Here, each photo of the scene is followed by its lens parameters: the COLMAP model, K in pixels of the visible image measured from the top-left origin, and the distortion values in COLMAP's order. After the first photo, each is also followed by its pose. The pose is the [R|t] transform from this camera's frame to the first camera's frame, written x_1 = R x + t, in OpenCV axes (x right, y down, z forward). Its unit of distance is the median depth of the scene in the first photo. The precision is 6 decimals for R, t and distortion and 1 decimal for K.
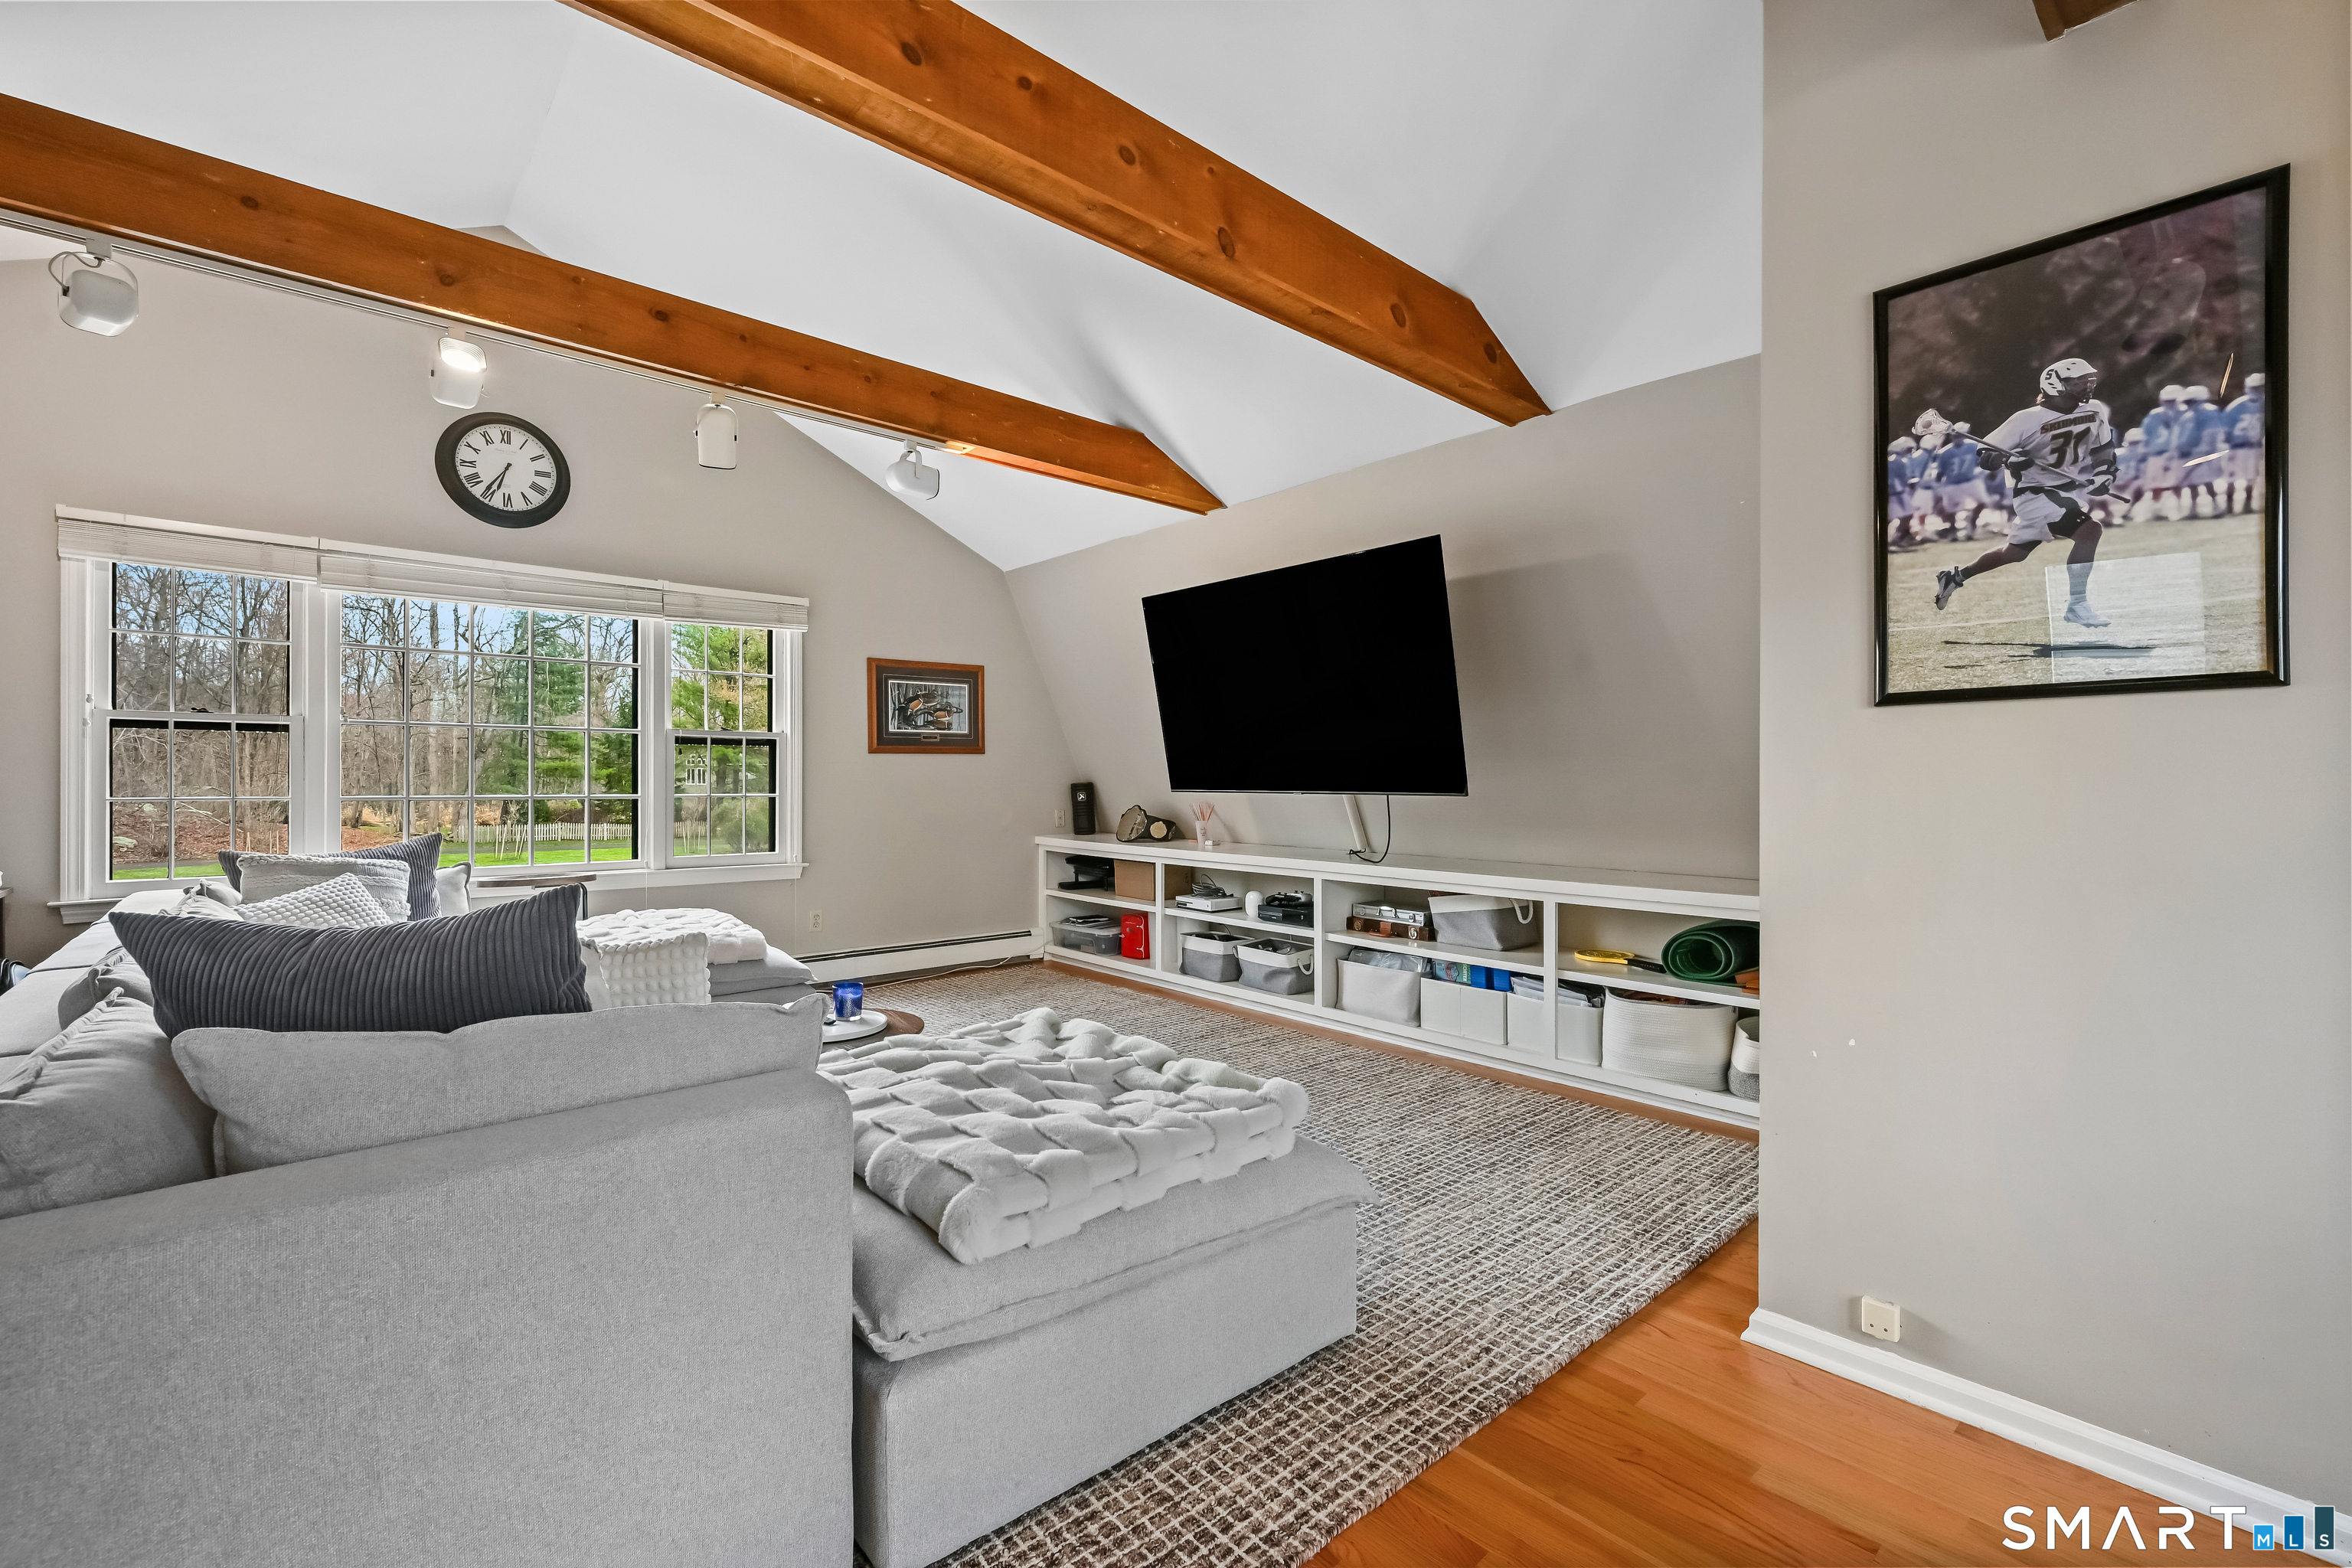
lens RADIAL K [[1021.0, 0, 1180.4], [0, 1021.0, 783.2], [0, 0, 1]] dist [-0.000864, 0.000088]
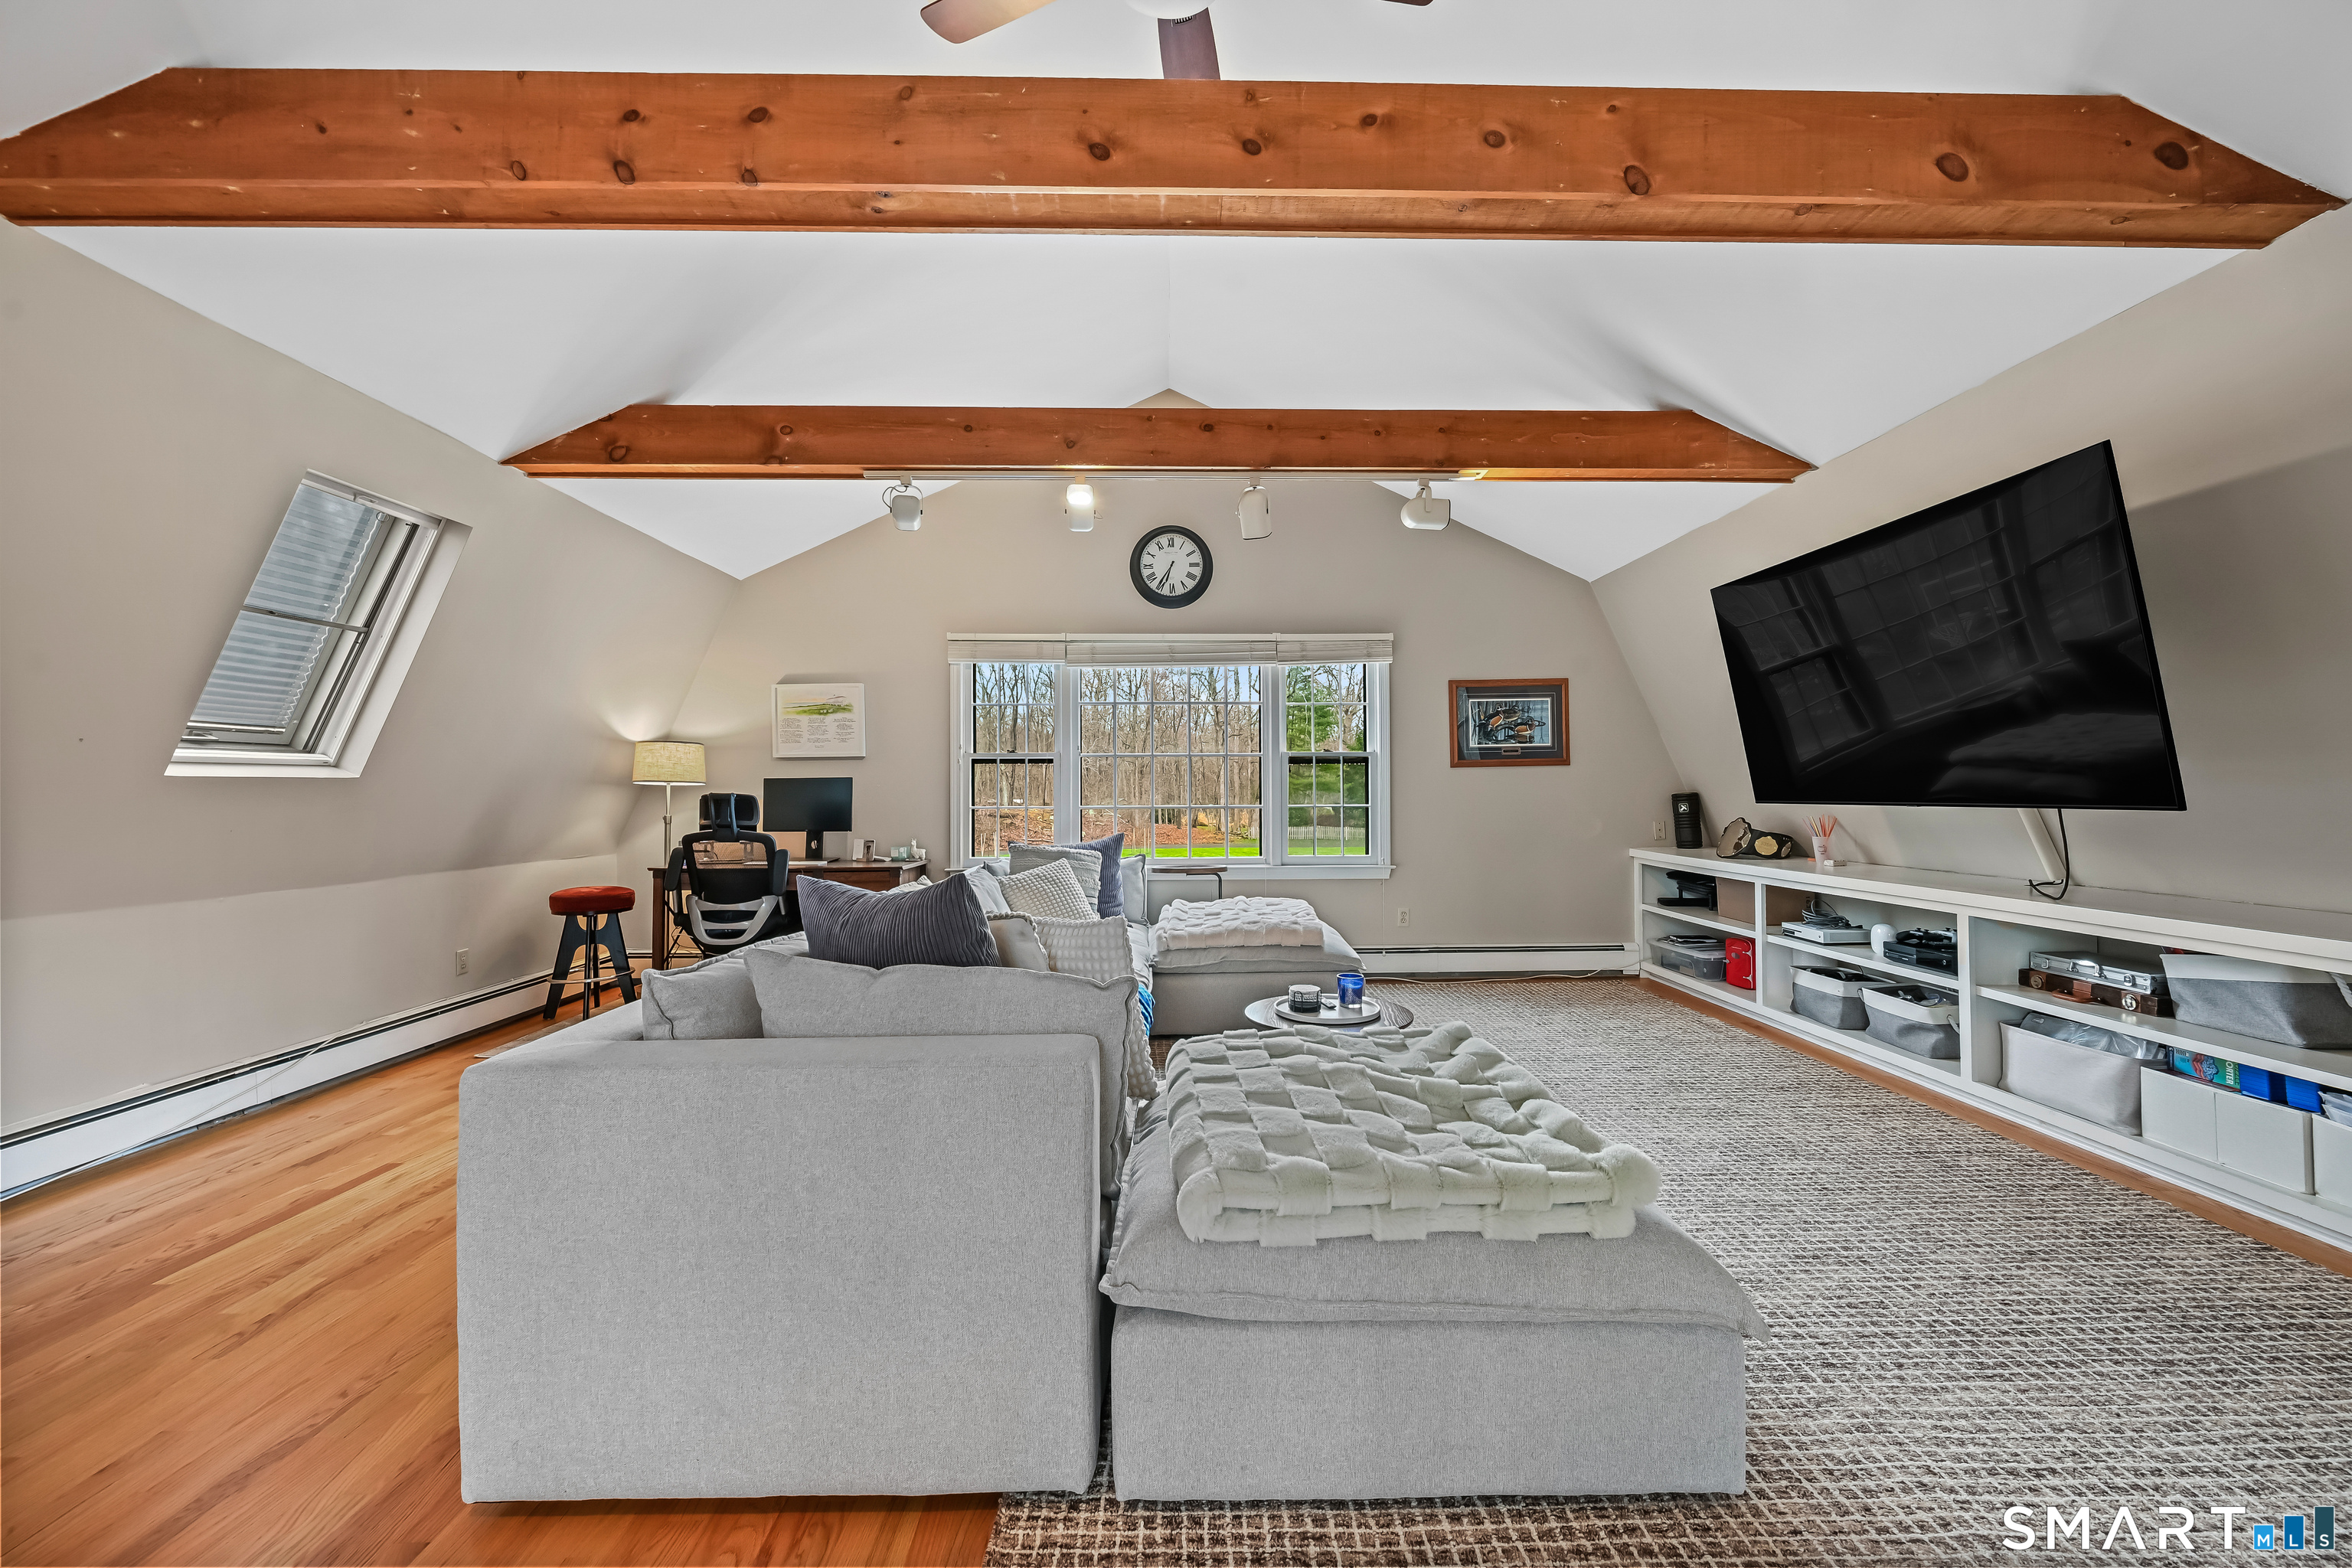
lens RADIAL K [[916.7, 0, 1179.1], [0, 916.7, 784.5], [0, 0, 1]] dist [0.000580, 0.000451]
pose [[0.760300, -0.012475, -0.649452, 0.173475], [0.005826, 0.999906, -0.012387, -0.001160], [0.649546, 0.005634, 0.760301, 0.100559]]
